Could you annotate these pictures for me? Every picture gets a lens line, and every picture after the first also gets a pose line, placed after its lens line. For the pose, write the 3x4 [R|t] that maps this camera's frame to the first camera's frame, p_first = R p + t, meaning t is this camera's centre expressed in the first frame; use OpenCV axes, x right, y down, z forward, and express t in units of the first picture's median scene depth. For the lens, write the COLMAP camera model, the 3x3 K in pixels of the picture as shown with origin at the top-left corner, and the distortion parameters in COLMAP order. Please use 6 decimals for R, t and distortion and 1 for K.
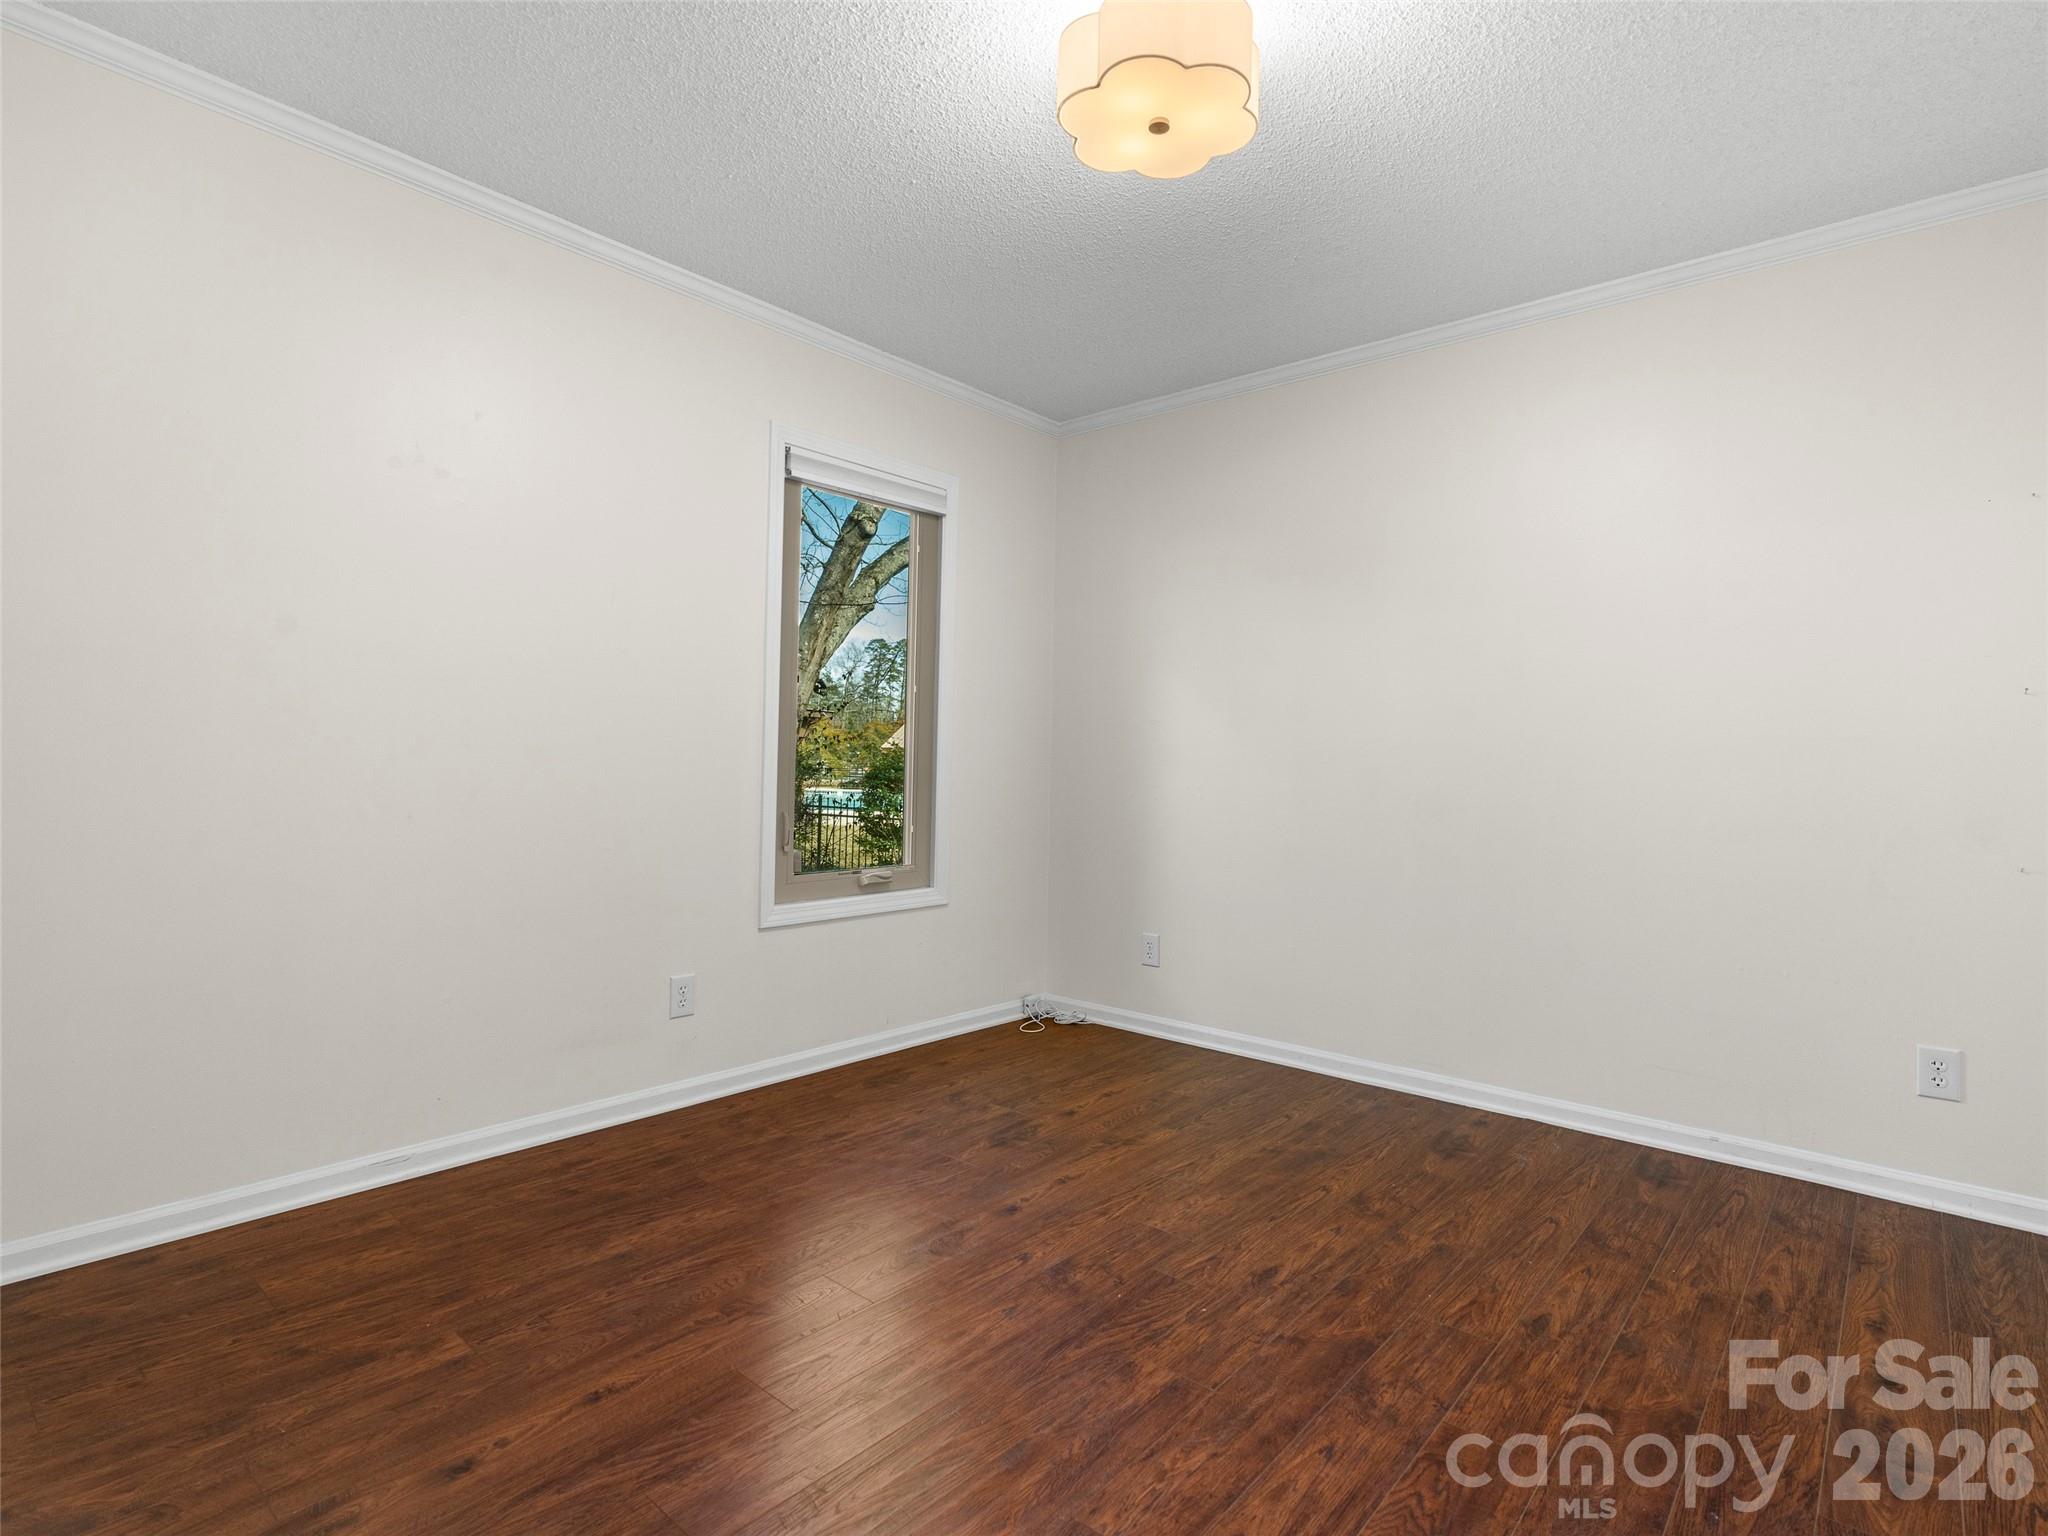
lens RADIAL K [[1043.6, 0, 1023.1], [0, 1043.6, 768.2], [0, 0, 1]] dist [-0.002154, 0.001256]
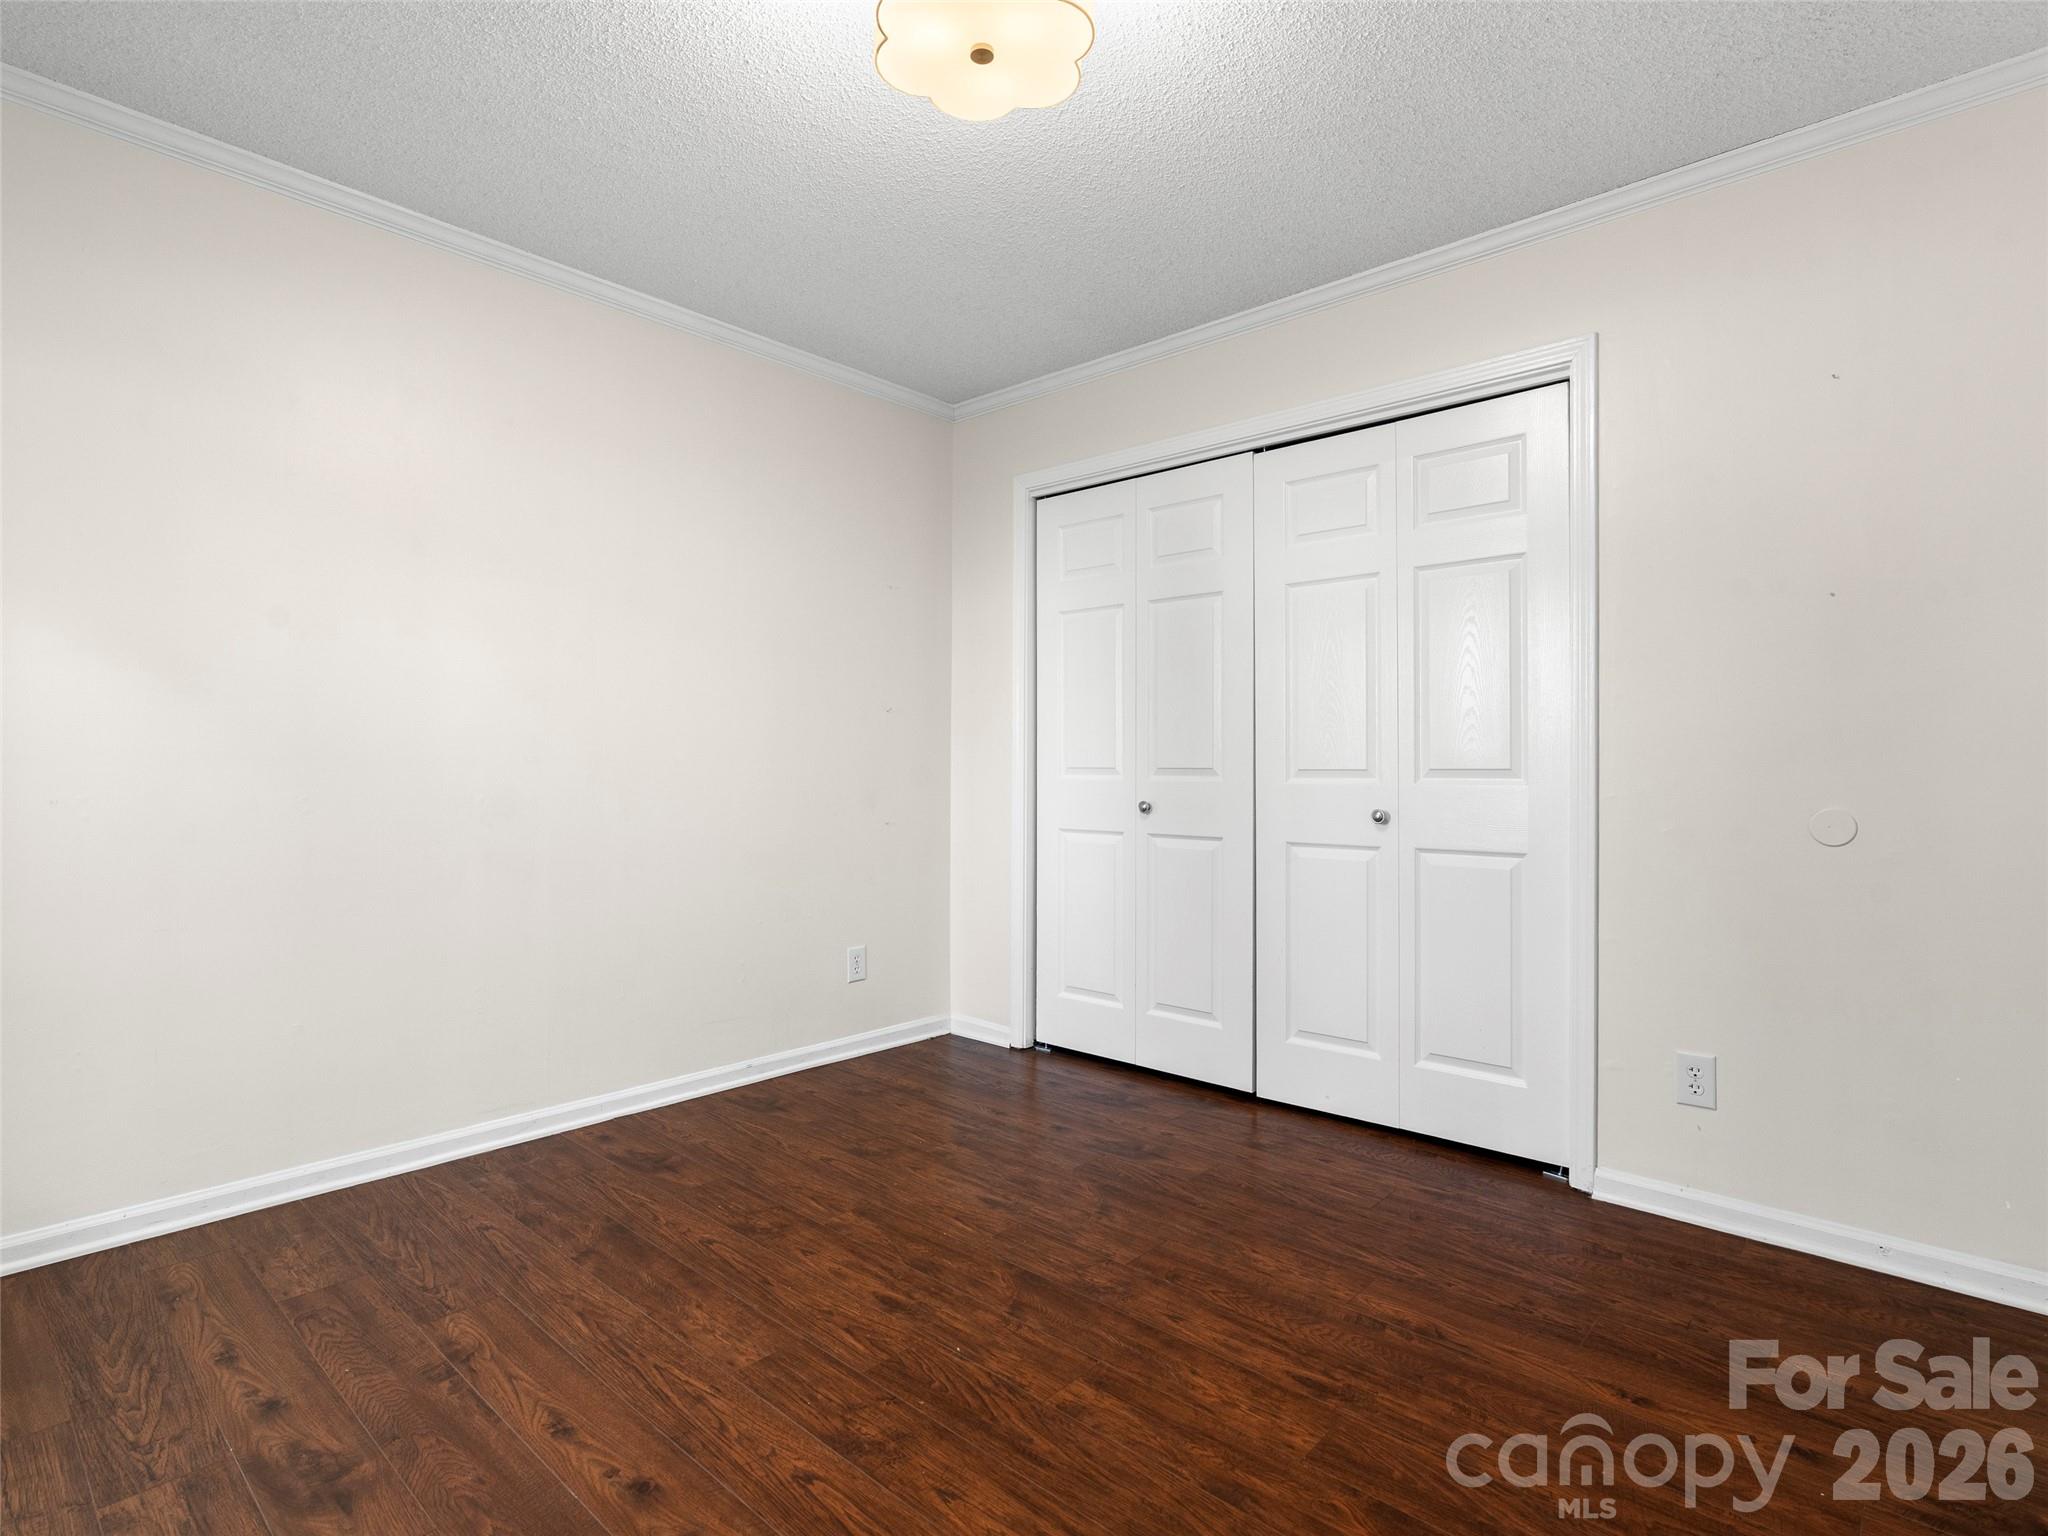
lens RADIAL K [[1043.6, 0, 1023.4], [0, 1043.6, 766.0], [0, 0, 1]] dist [-0.002154, 0.001256]
pose [[0.008506, -0.017343, 0.999813, -0.603629], [-0.005017, 0.999836, 0.017386, -0.018631], [-0.999951, -0.005164, 0.008418, 0.745629]]
